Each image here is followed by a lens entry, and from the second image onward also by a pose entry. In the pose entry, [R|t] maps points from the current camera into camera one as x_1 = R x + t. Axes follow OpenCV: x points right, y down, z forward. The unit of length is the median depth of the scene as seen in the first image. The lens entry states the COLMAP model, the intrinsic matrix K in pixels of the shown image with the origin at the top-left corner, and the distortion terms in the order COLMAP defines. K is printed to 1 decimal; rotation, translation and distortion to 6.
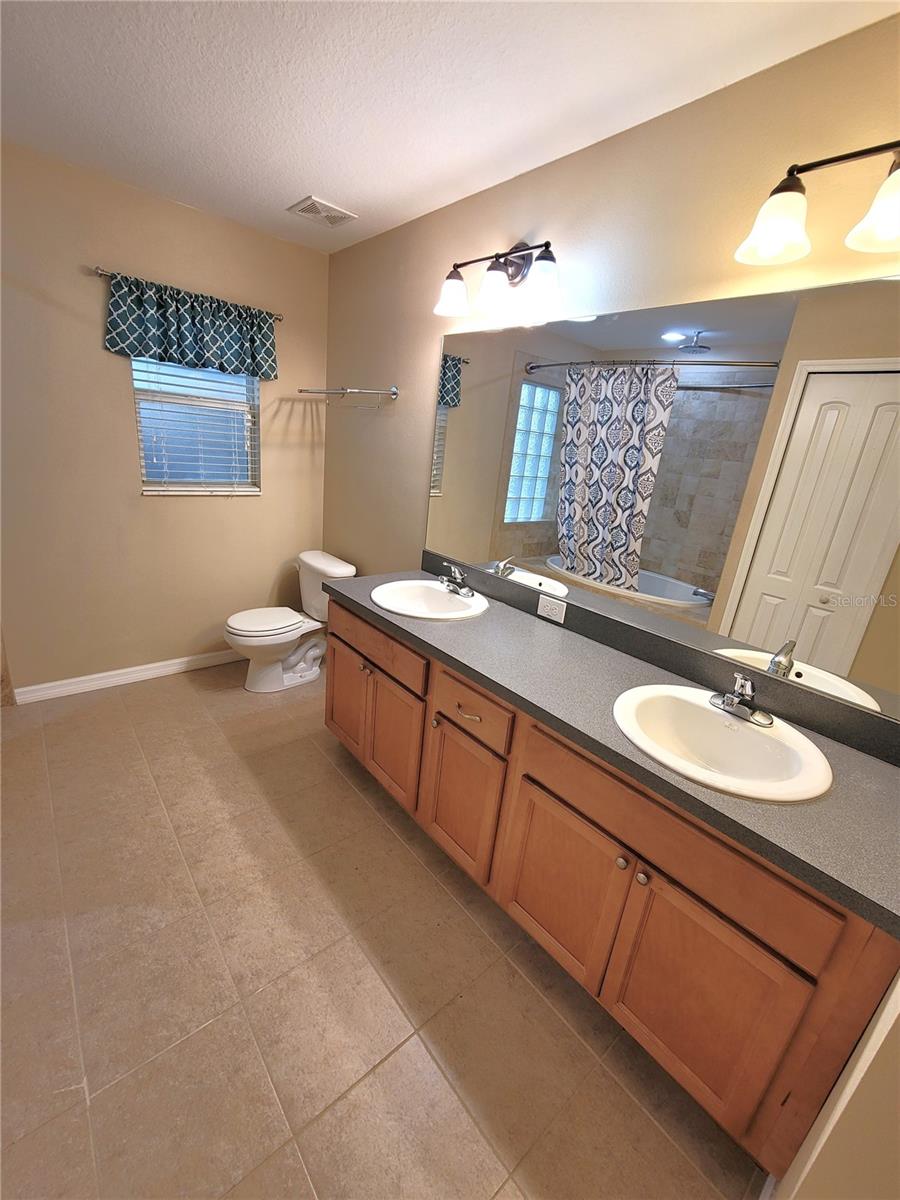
lens RADIAL K [[486.7, 0, 444.4], [0, 486.7, 598.6], [0, 0, 1]] dist [-0.000924, 0.000981]
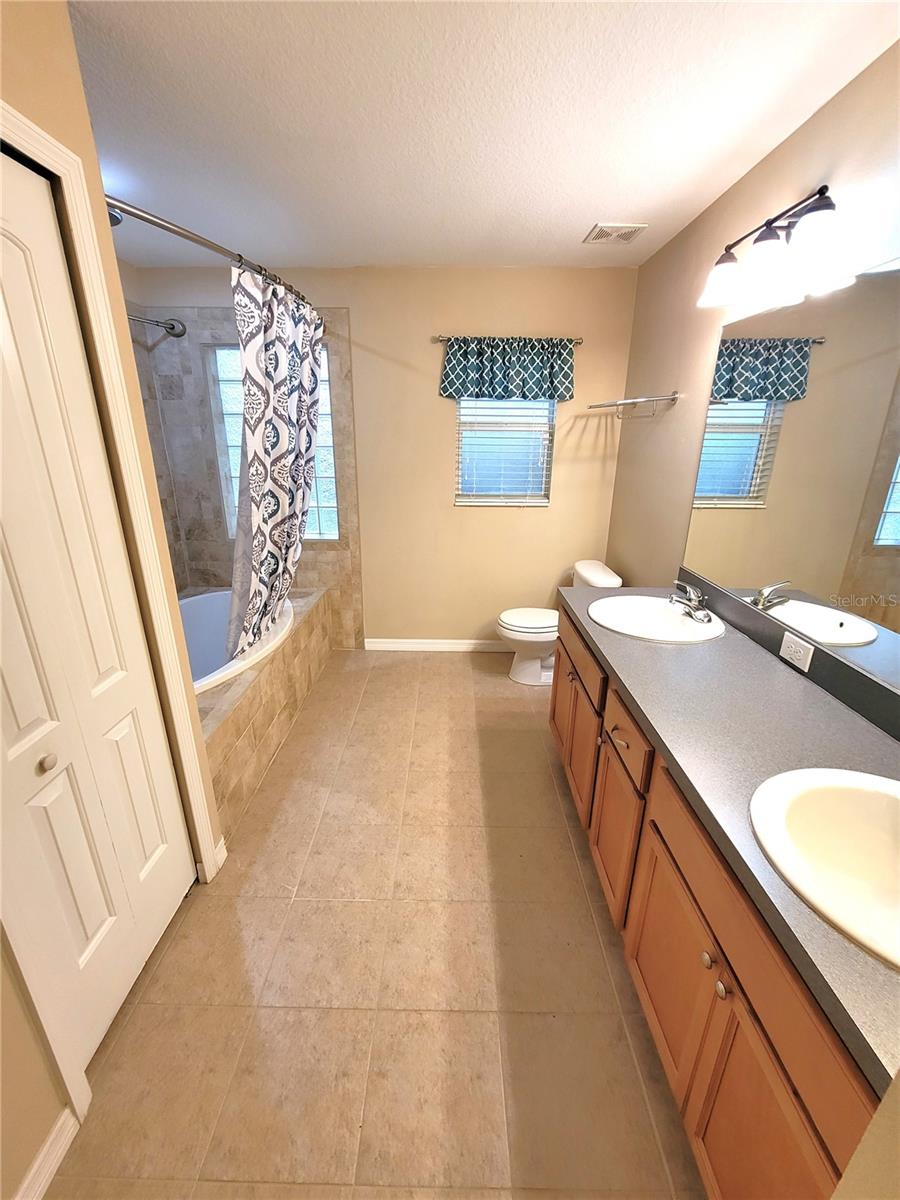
lens RADIAL K [[486.7, 0, 444.4], [0, 486.7, 598.6], [0, 0, 1]] dist [-0.000924, 0.000981]
pose [[0.759273, 0.124438, -0.638765, 0.214956], [-0.140769, 0.989715, 0.025481, -0.001943], [0.635365, 0.070571, 0.768980, 0.029873]]
